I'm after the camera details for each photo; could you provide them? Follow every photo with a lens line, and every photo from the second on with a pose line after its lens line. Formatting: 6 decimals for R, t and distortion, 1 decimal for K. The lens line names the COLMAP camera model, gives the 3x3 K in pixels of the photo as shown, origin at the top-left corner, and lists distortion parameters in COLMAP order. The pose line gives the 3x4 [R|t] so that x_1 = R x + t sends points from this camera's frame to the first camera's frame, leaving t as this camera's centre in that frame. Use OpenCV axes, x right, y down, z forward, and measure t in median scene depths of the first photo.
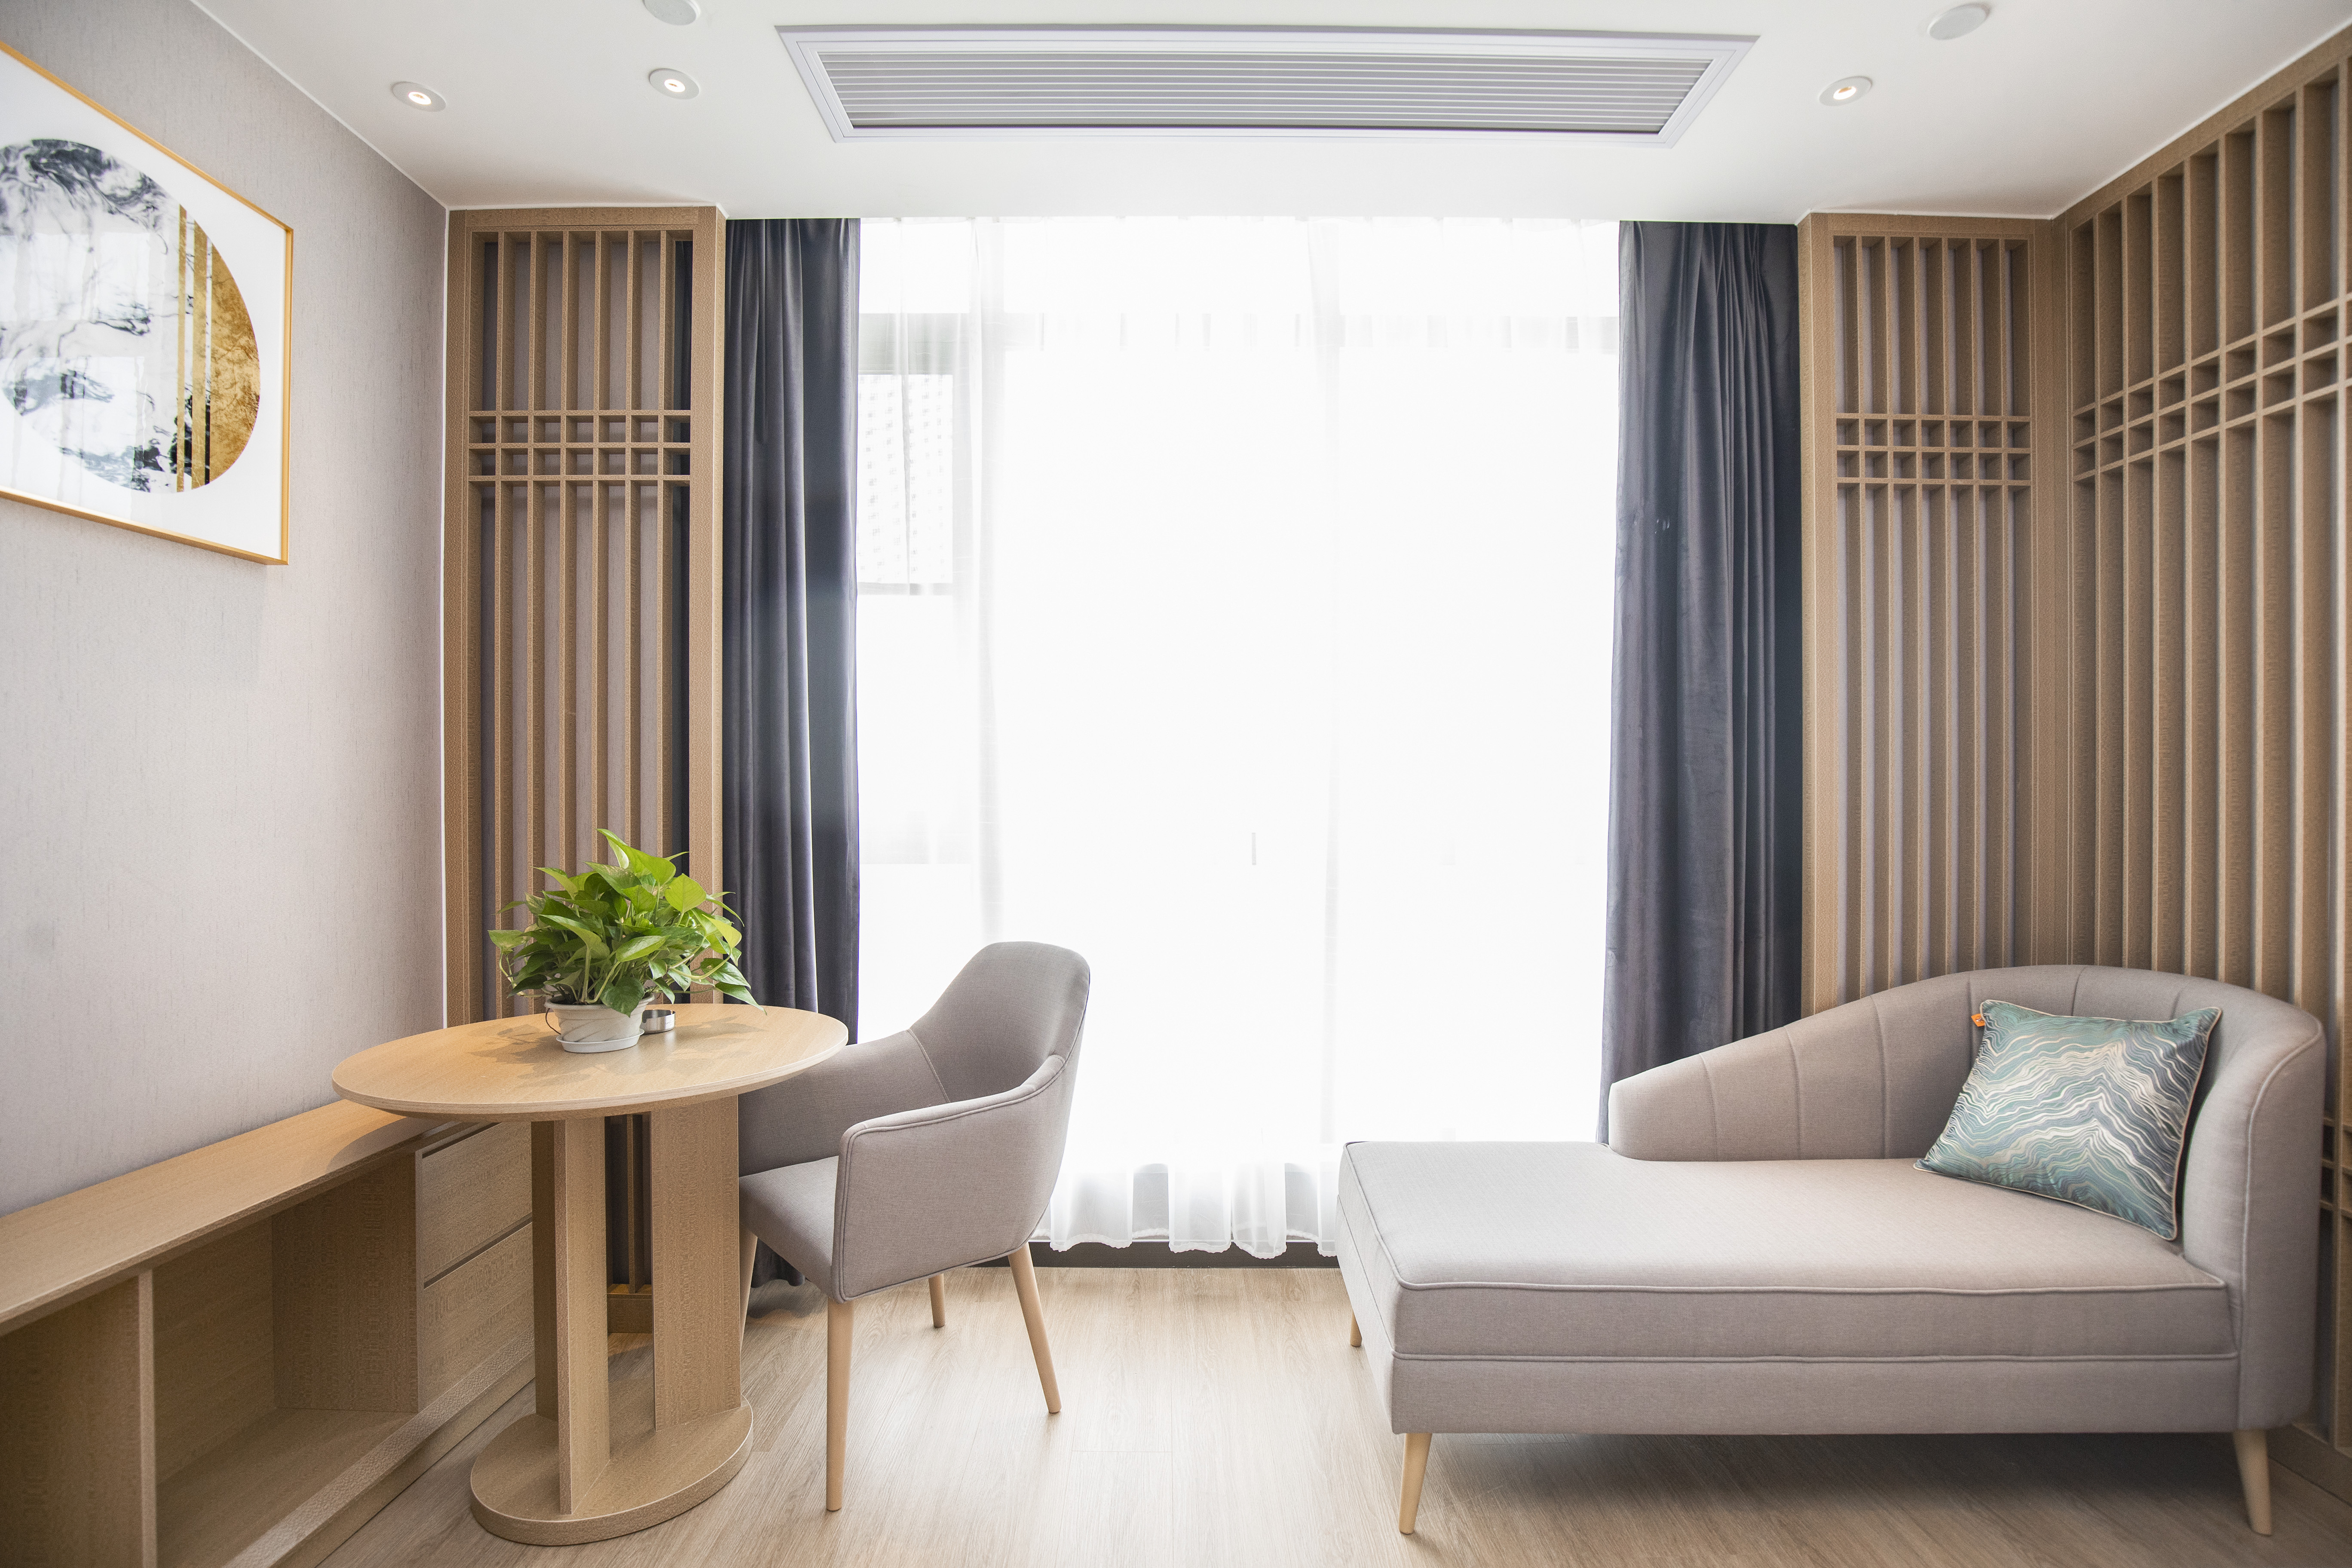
lens RADIAL K [[1117.3, 0, 1181.4], [0, 1117.3, 787.0], [0, 0, 1]] dist [-0.025799, 0.001015]
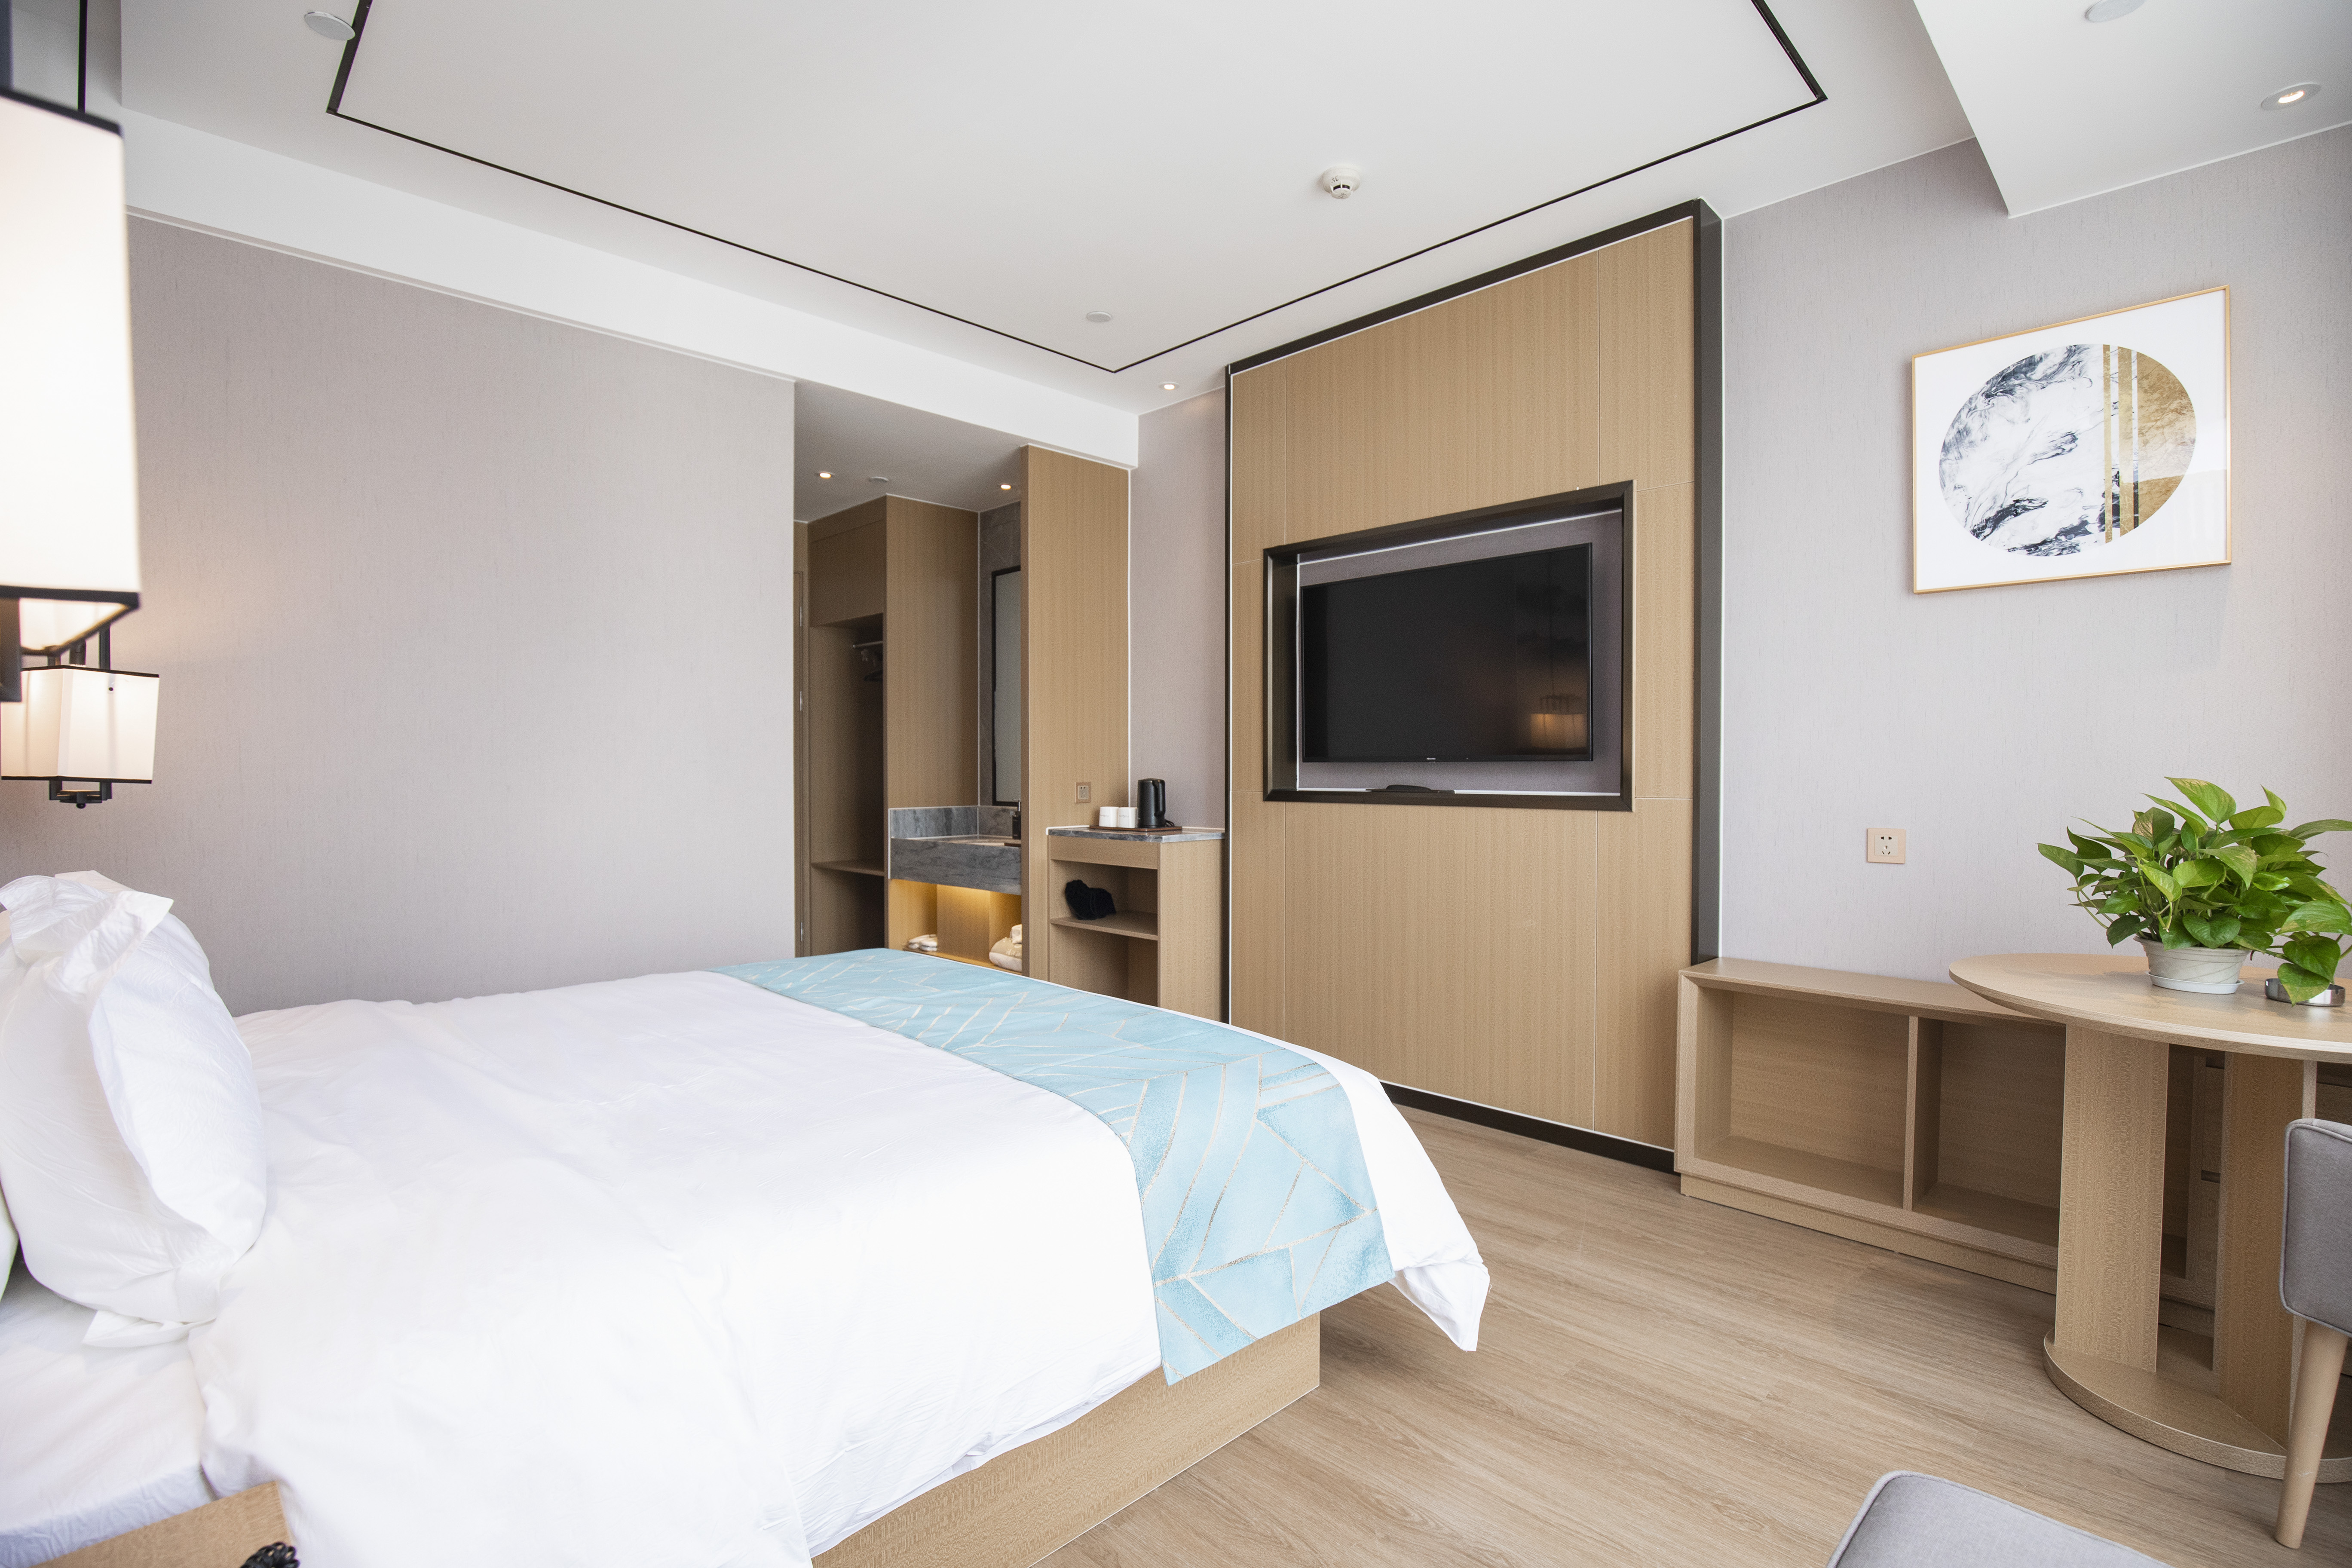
lens RADIAL K [[1033.0, 0, 1180.8], [0, 1033.0, 784.8], [0, 0, 1]] dist [-0.031521, 0.004977]
pose [[-0.740817, -0.001603, -0.671705, 0.854105], [-0.003713, 0.999992, 0.001709, 0.050174], [0.671697, 0.003760, -0.740817, 1.127056]]
